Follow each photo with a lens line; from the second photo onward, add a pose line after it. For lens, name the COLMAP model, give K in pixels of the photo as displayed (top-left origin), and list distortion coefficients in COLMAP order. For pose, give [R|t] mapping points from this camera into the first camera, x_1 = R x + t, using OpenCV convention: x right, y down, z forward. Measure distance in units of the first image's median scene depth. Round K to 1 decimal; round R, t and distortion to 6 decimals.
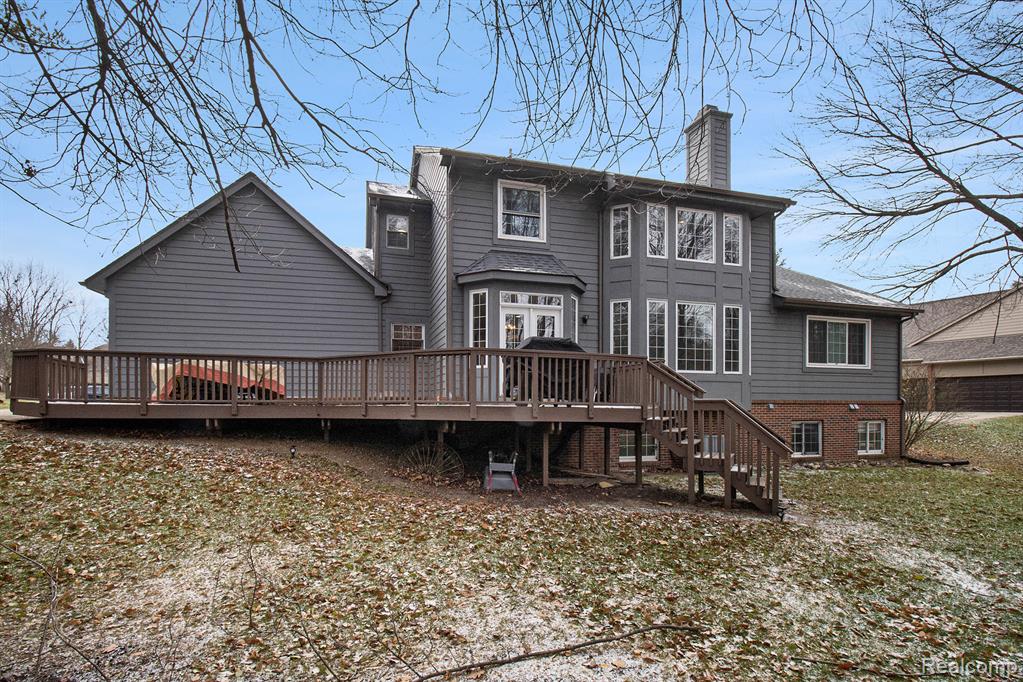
lens RADIAL K [[587.3, 0, 509.6], [0, 587.3, 407.4], [0, 0, 1]] dist [-0.002528, -0.000290]
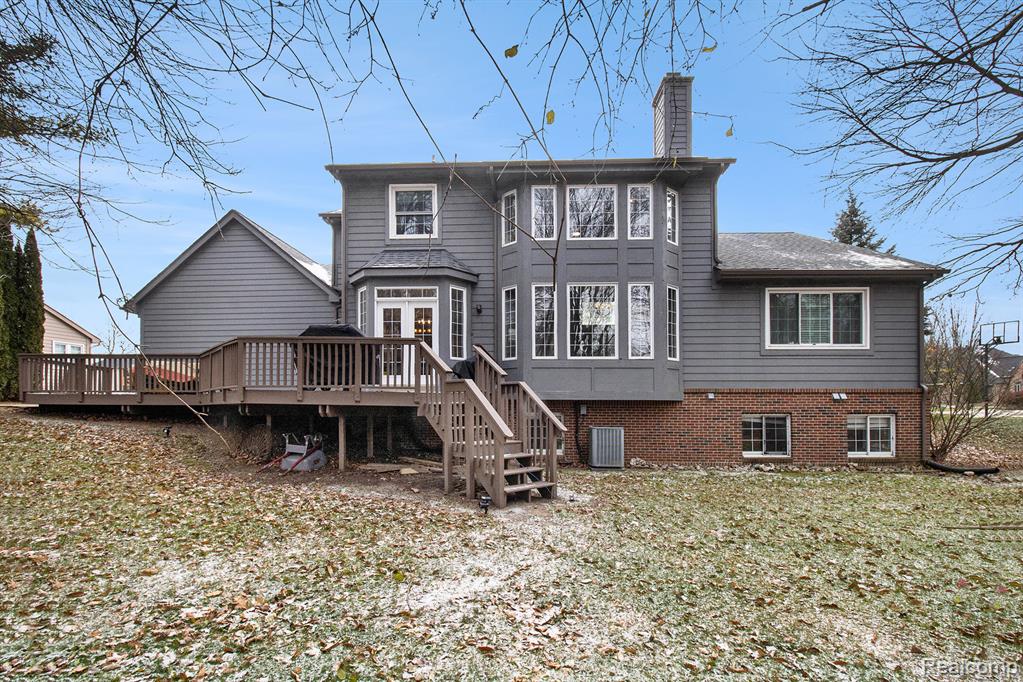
lens RADIAL K [[563.0, 0, 513.6], [0, 563.0, 383.8], [0, 0, 1]] dist [-0.004245, -0.001402]
pose [[0.928806, -0.019043, -0.370077, 0.500787], [-0.002028, 0.998403, -0.056463, 0.028206], [0.370561, 0.053193, 0.927283, 0.133732]]
